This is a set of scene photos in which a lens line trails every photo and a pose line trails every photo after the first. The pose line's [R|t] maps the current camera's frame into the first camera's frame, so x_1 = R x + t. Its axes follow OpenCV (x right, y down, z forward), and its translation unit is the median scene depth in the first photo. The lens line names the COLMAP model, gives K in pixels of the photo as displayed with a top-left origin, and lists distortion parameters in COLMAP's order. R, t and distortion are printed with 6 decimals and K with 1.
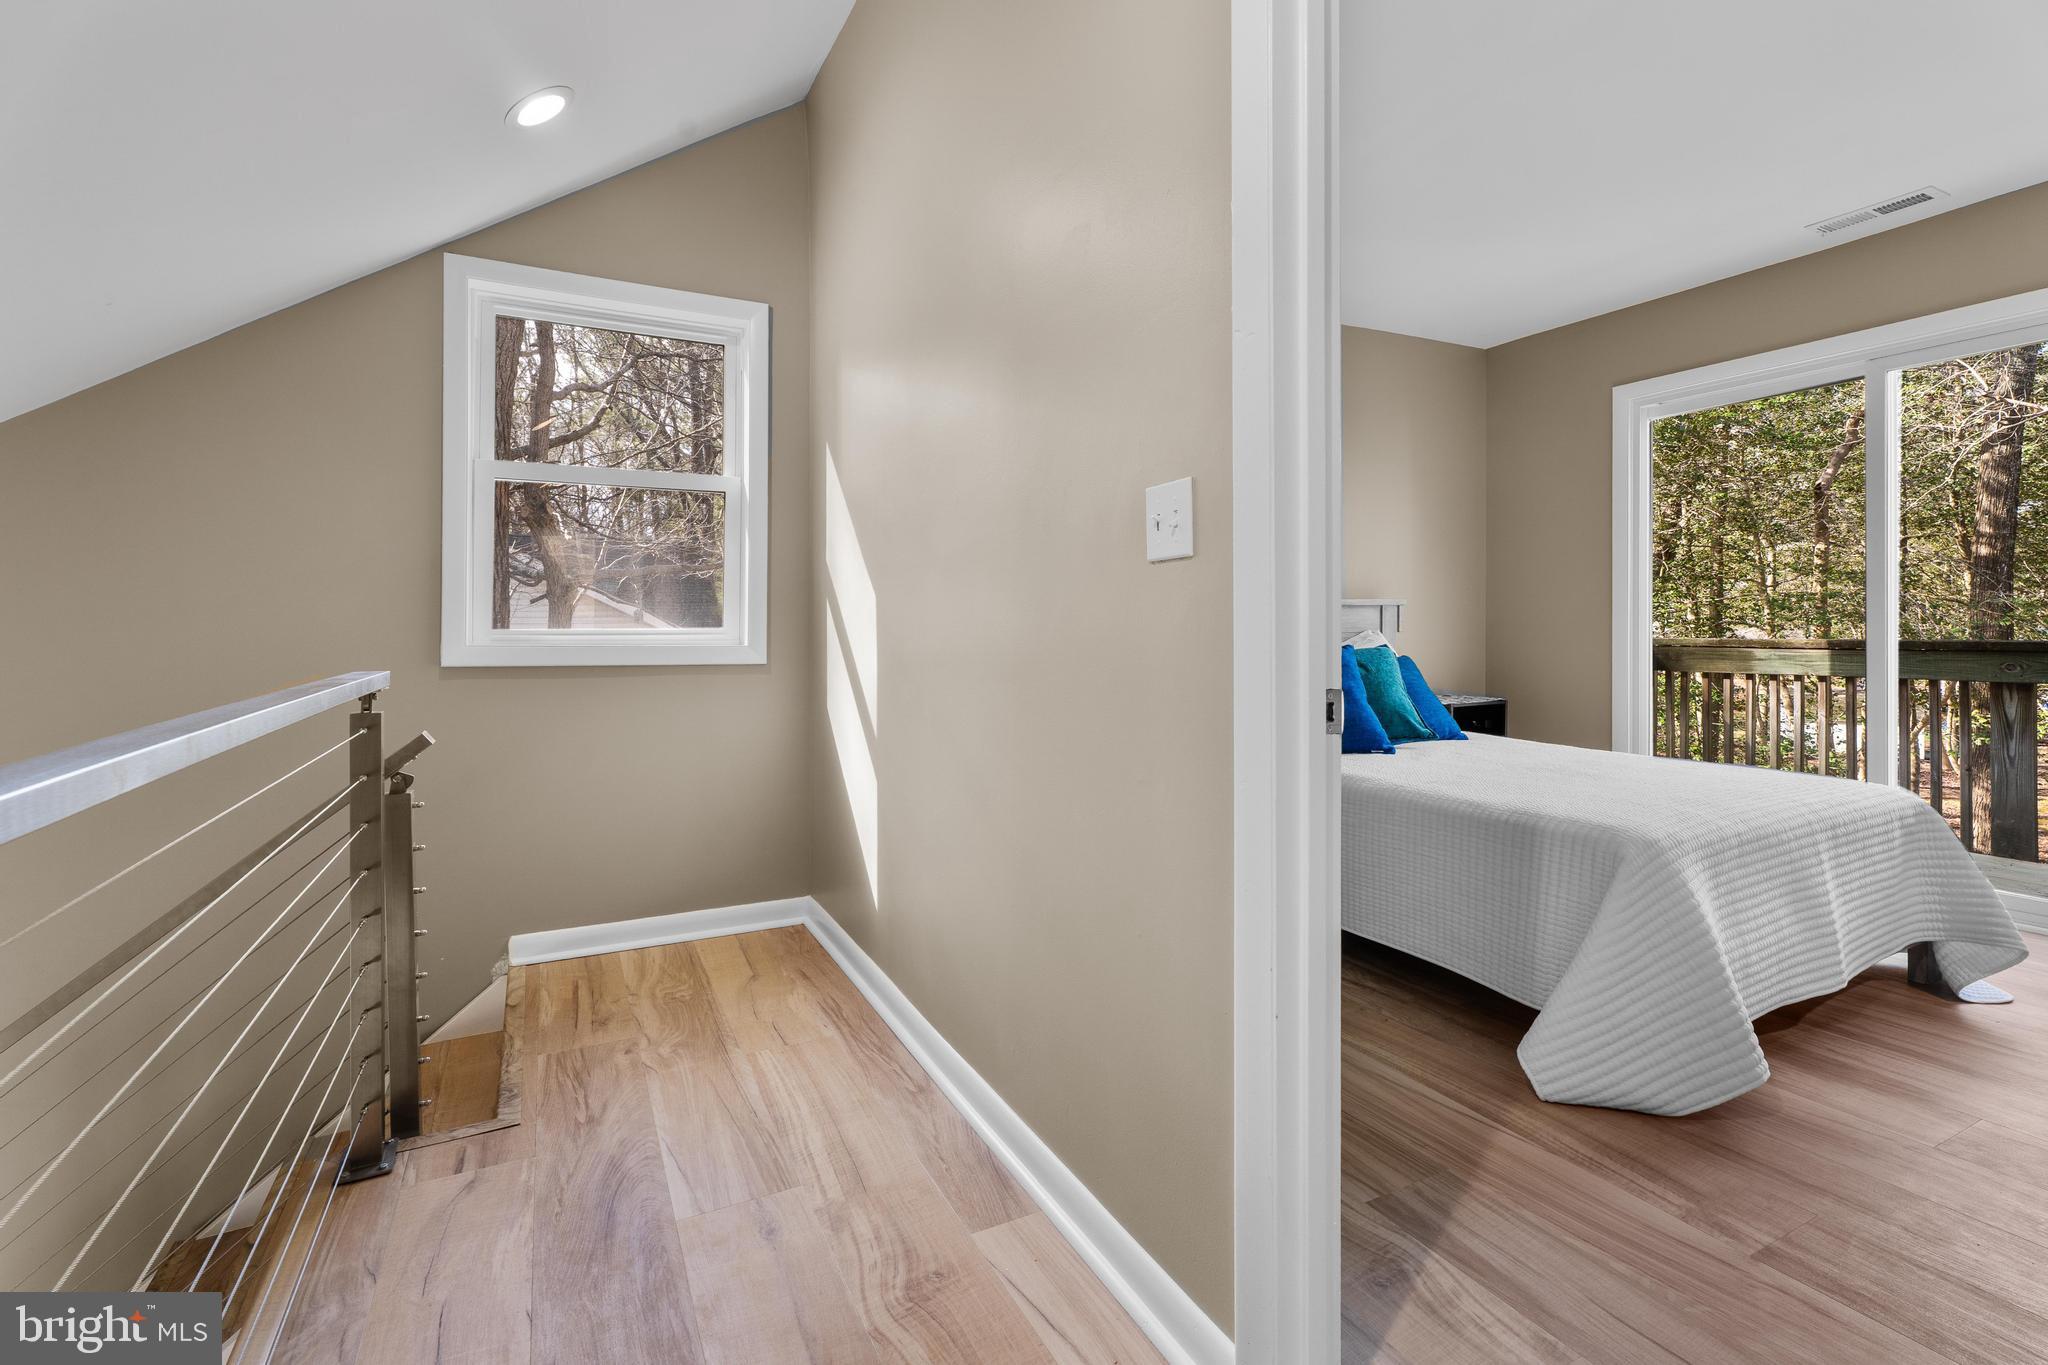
lens RADIAL K [[953.1, 0, 1032.8], [0, 953.1, 636.4], [0, 0, 1]] dist [0.003550, 0.000027]
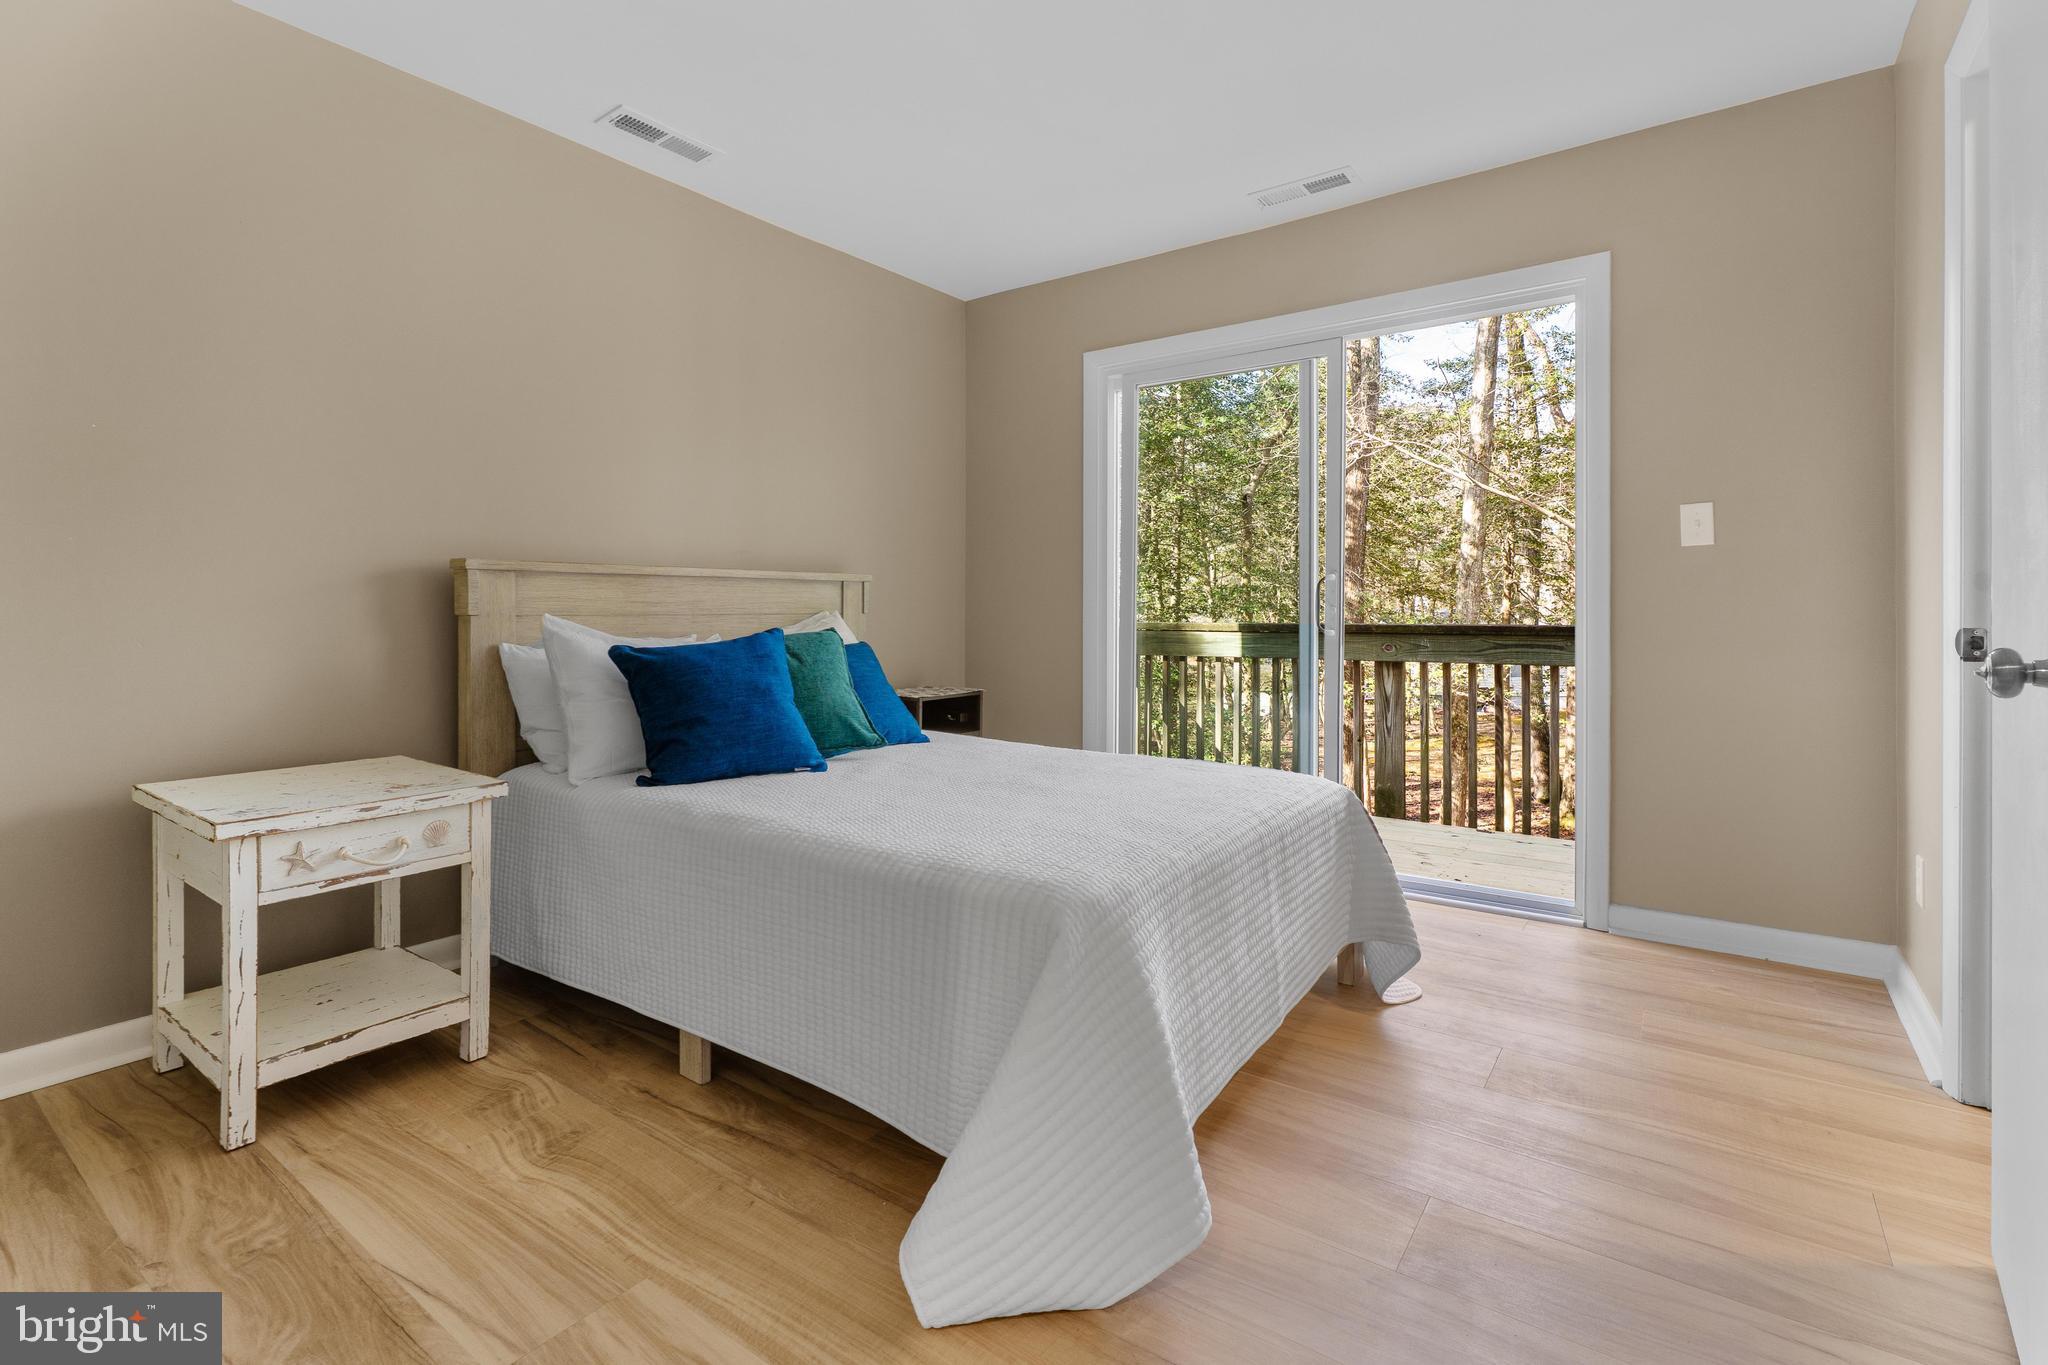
lens RADIAL K [[943.5, 0, 1023.7], [0, 943.5, 622.4], [0, 0, 1]] dist [0.008767, 0.000249]
pose [[0.895520, 0.000638, 0.445020, 0.183045], [-0.000641, 1.000000, -0.000142, 0.004145], [-0.445020, -0.000158, 0.895520, 0.249180]]
